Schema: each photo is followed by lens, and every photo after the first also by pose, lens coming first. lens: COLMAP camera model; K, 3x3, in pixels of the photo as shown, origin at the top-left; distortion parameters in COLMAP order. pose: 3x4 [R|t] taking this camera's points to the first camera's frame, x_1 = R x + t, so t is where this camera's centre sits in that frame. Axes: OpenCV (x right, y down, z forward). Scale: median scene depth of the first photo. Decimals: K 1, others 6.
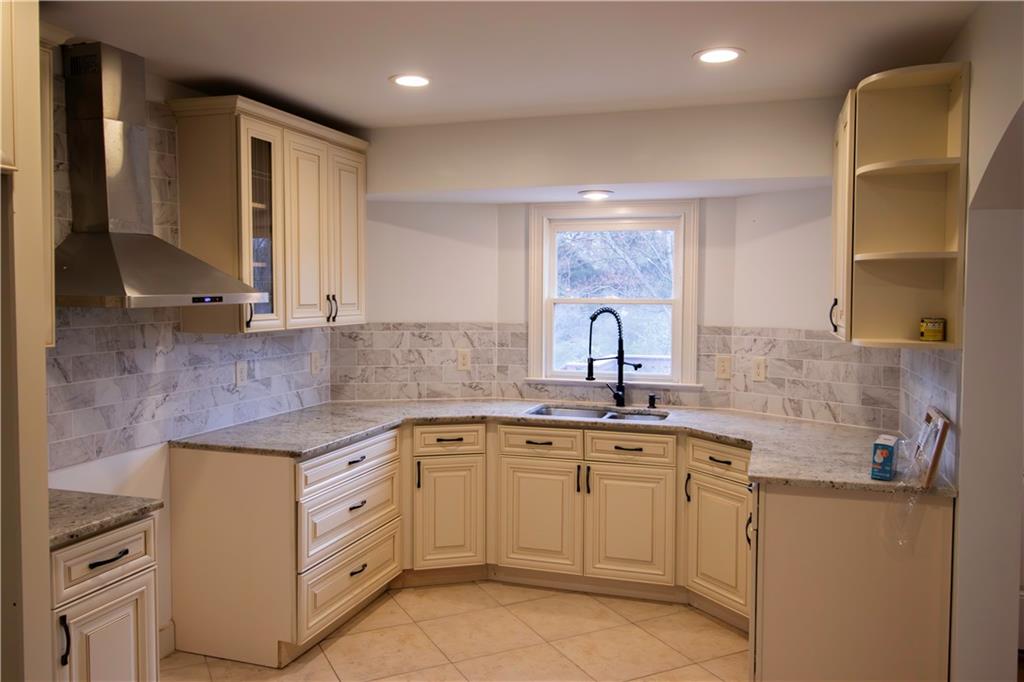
lens RADIAL K [[808.5, 0, 510.1], [0, 808.5, 340.0], [0, 0, 1]] dist [0.022341, -0.006828]
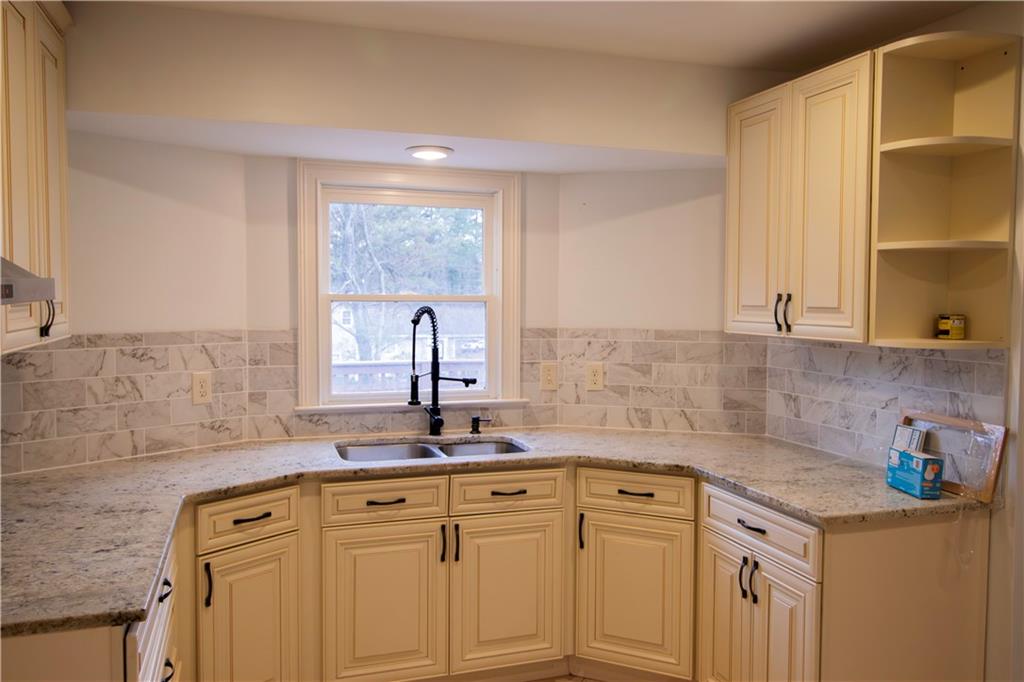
lens RADIAL K [[808.5, 0, 513.1], [0, 808.5, 338.5], [0, 0, 1]] dist [0.022341, -0.006828]
pose [[0.802306, -0.031037, 0.596106, -0.271422], [0.031052, 0.999465, 0.010245, -0.015741], [-0.596105, 0.010291, 0.802841, 0.355971]]
